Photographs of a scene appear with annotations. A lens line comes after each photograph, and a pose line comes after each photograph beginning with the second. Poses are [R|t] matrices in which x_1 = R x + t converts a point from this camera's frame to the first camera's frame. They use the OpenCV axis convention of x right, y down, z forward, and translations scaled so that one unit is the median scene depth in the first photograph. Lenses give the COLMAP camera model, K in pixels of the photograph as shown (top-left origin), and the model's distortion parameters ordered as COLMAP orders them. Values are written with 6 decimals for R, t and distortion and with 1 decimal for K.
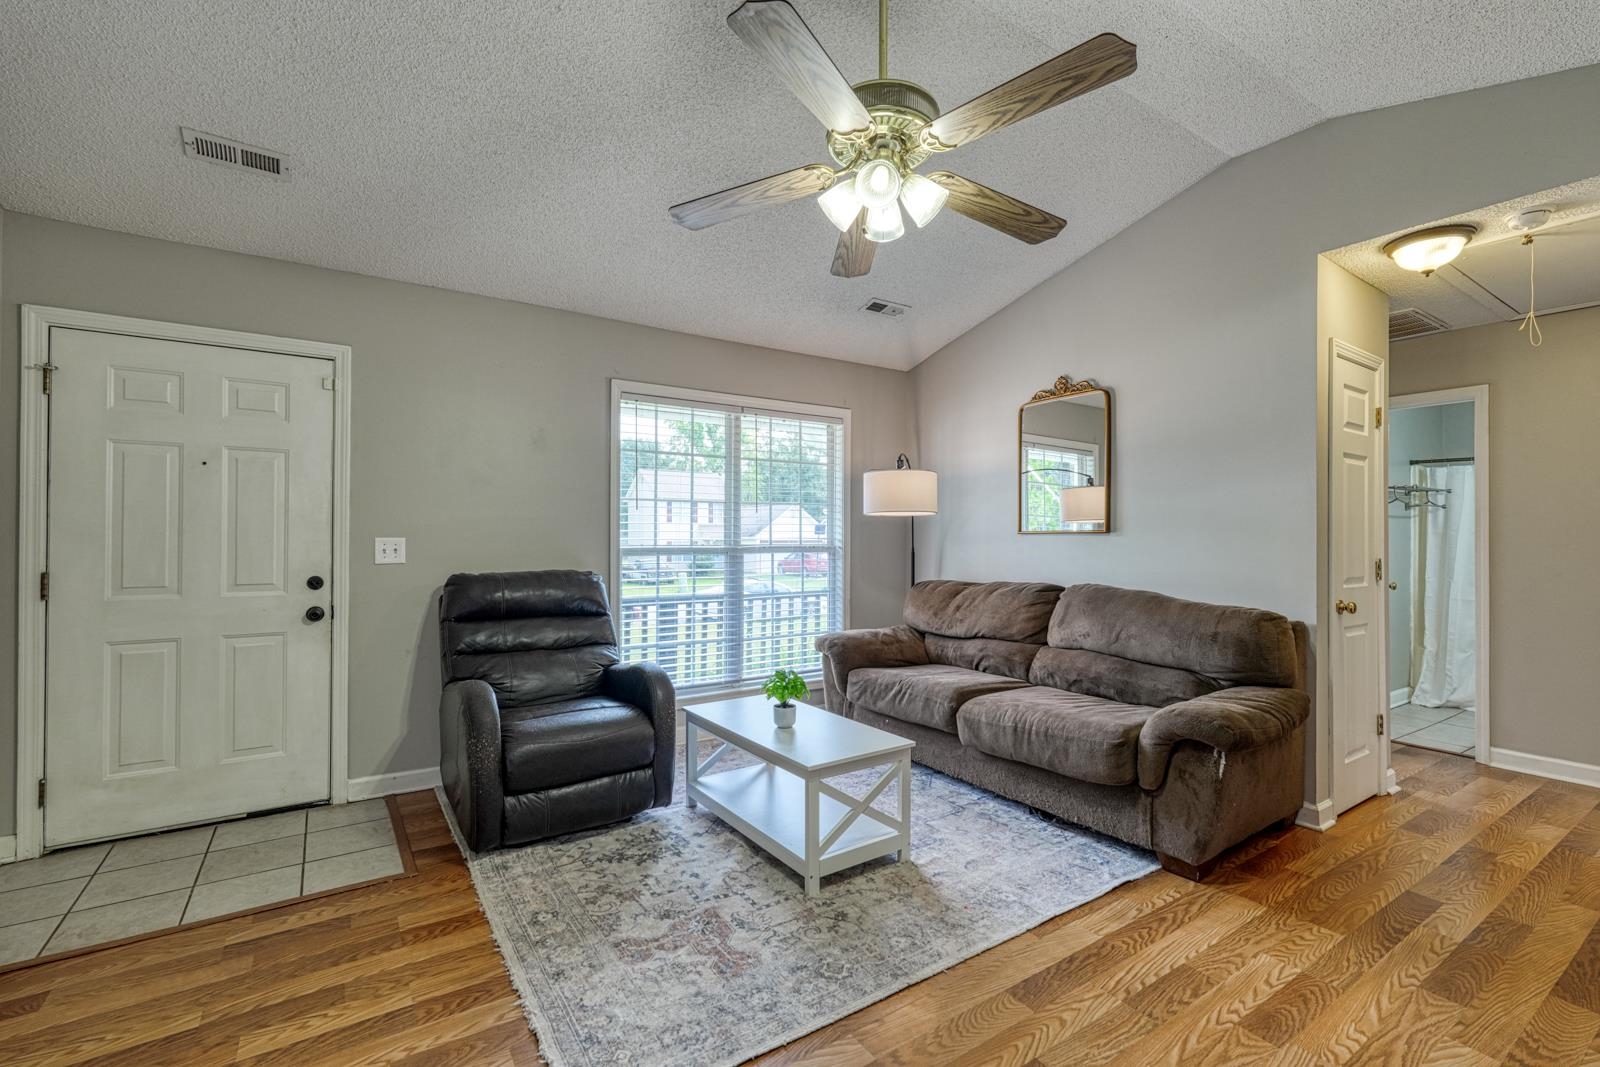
lens RADIAL K [[697.6, 0, 803.6], [0, 697.6, 545.7], [0, 0, 1]] dist [-0.001417, -0.000401]
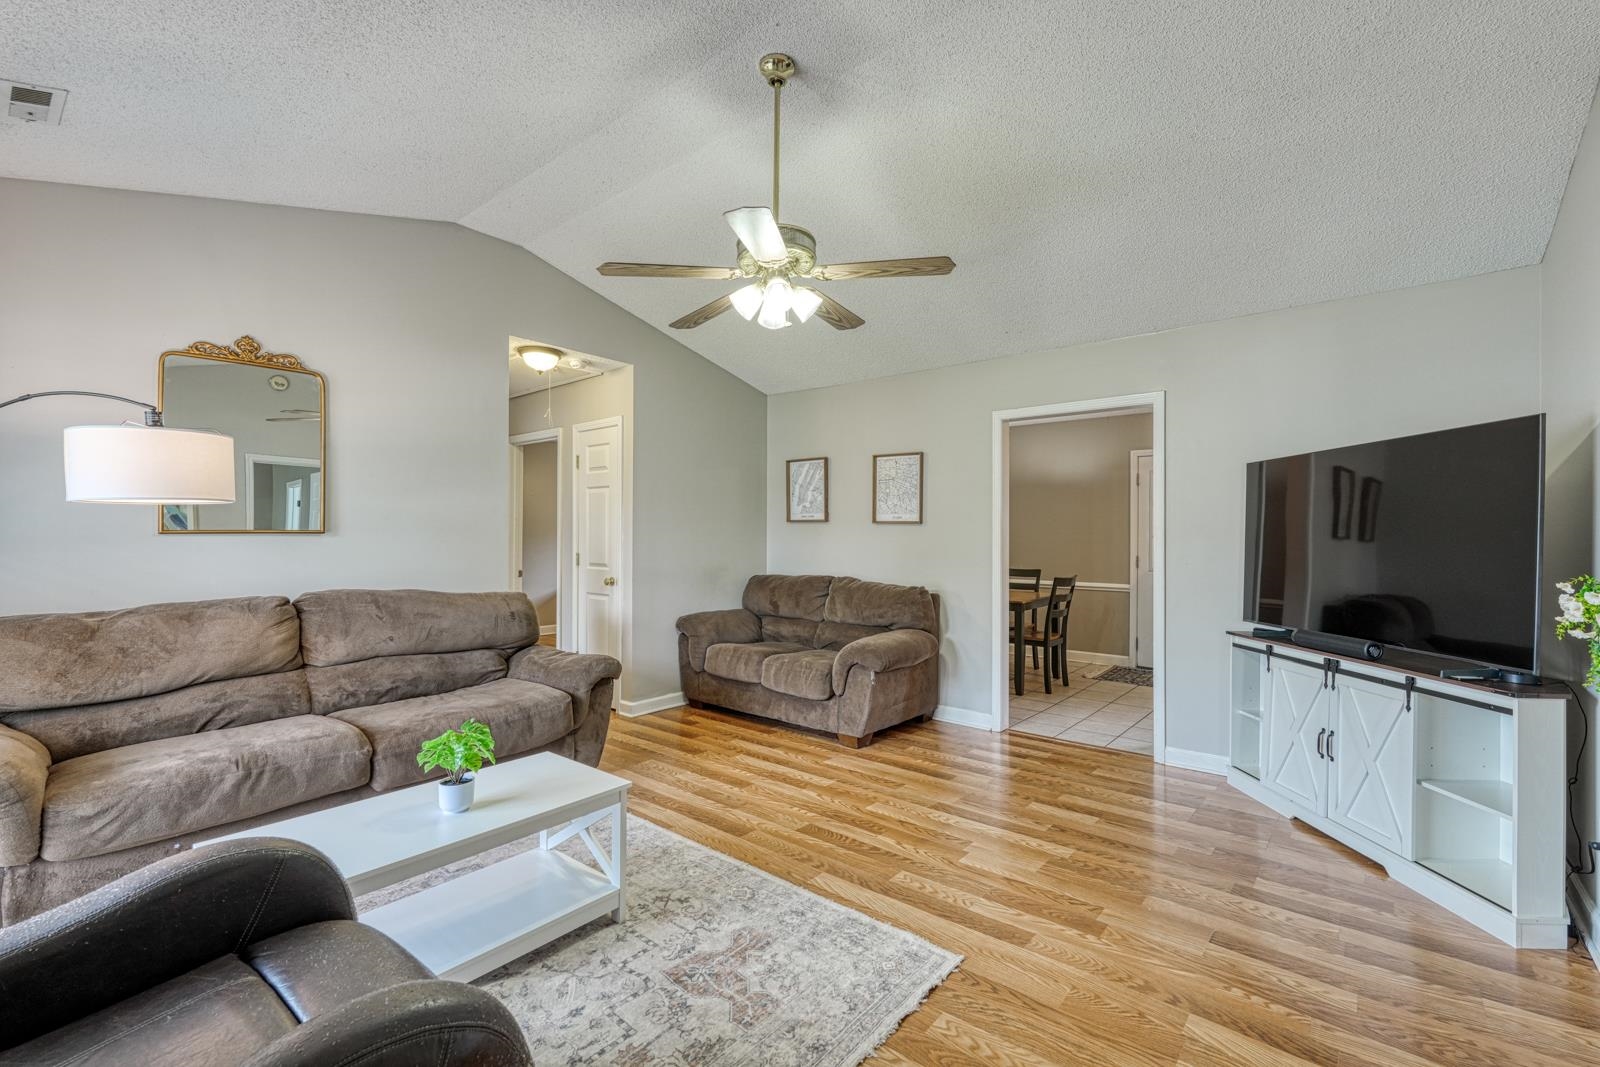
lens RADIAL K [[697.6, 0, 803.6], [0, 697.6, 545.7], [0, 0, 1]] dist [-0.001417, -0.000401]
pose [[-0.286982, -0.018962, 0.957748, -1.058319], [0.008537, 0.999714, 0.022351, -0.029340], [-0.957898, 0.014591, -0.286738, 1.135977]]
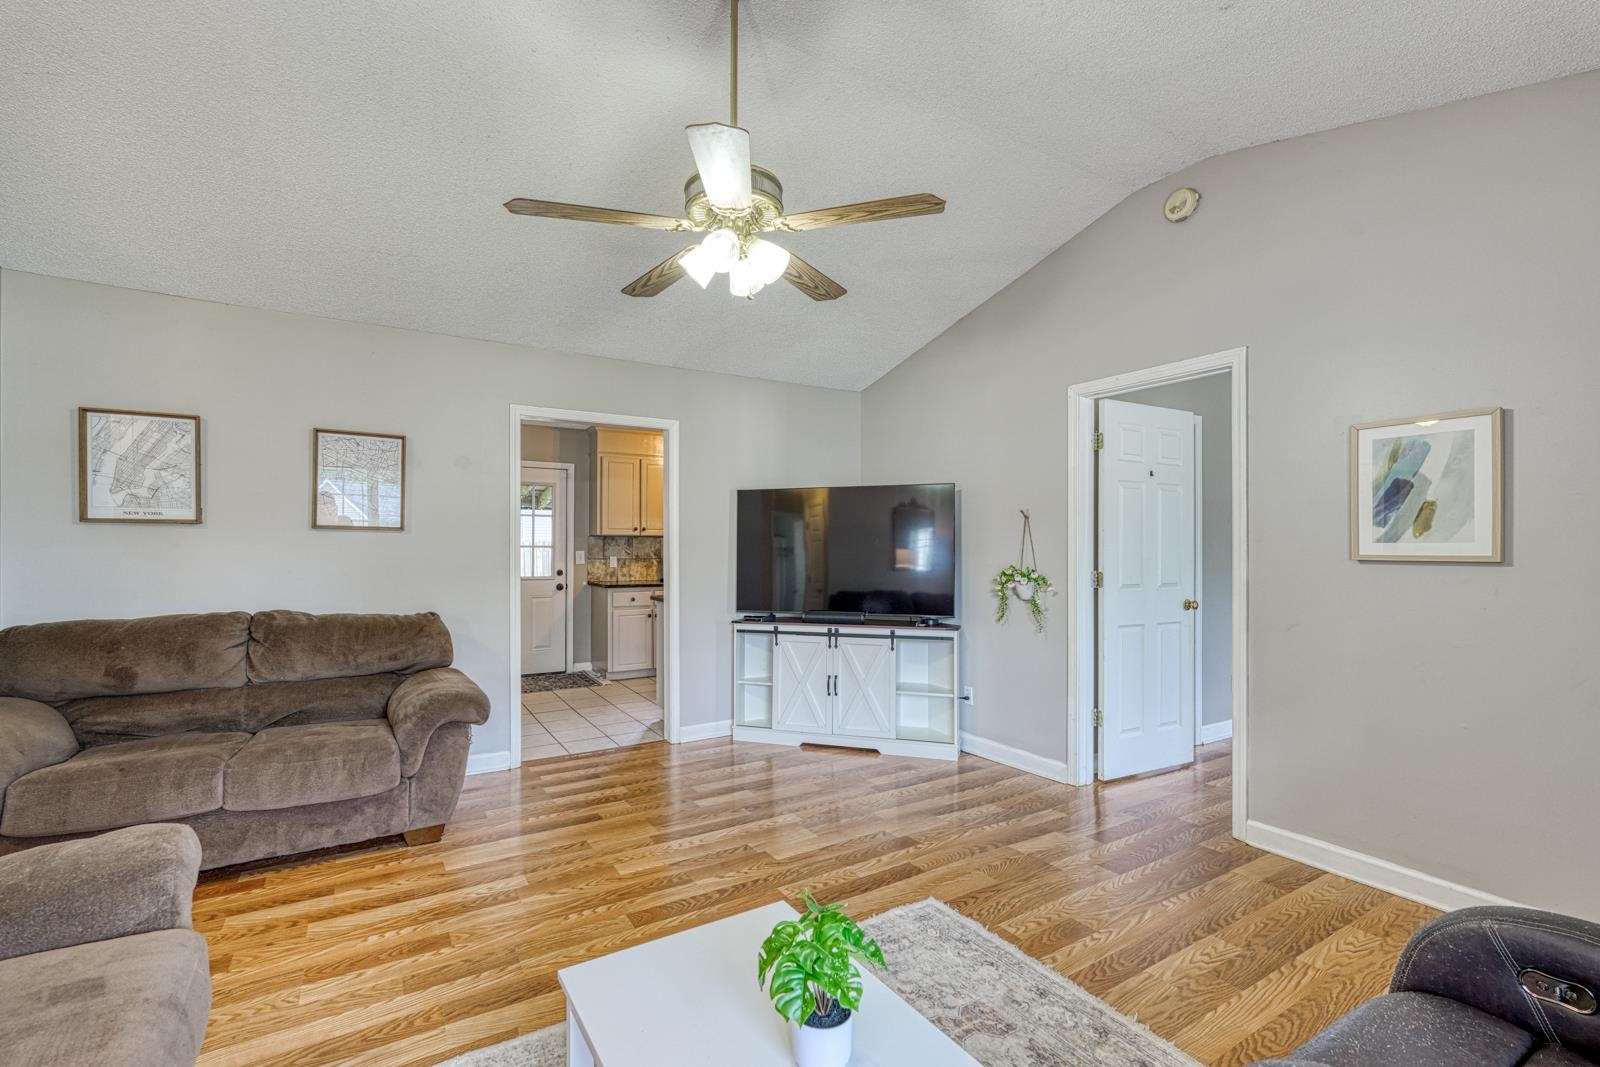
lens RADIAL K [[697.6, 0, 803.6], [0, 697.6, 545.7], [0, 0, 1]] dist [-0.001417, -0.000401]
pose [[-0.999346, -0.005584, 0.035713, -0.037627], [-0.005129, 0.999904, 0.012842, -0.037418], [-0.035781, 0.012651, -0.999280, 1.816488]]
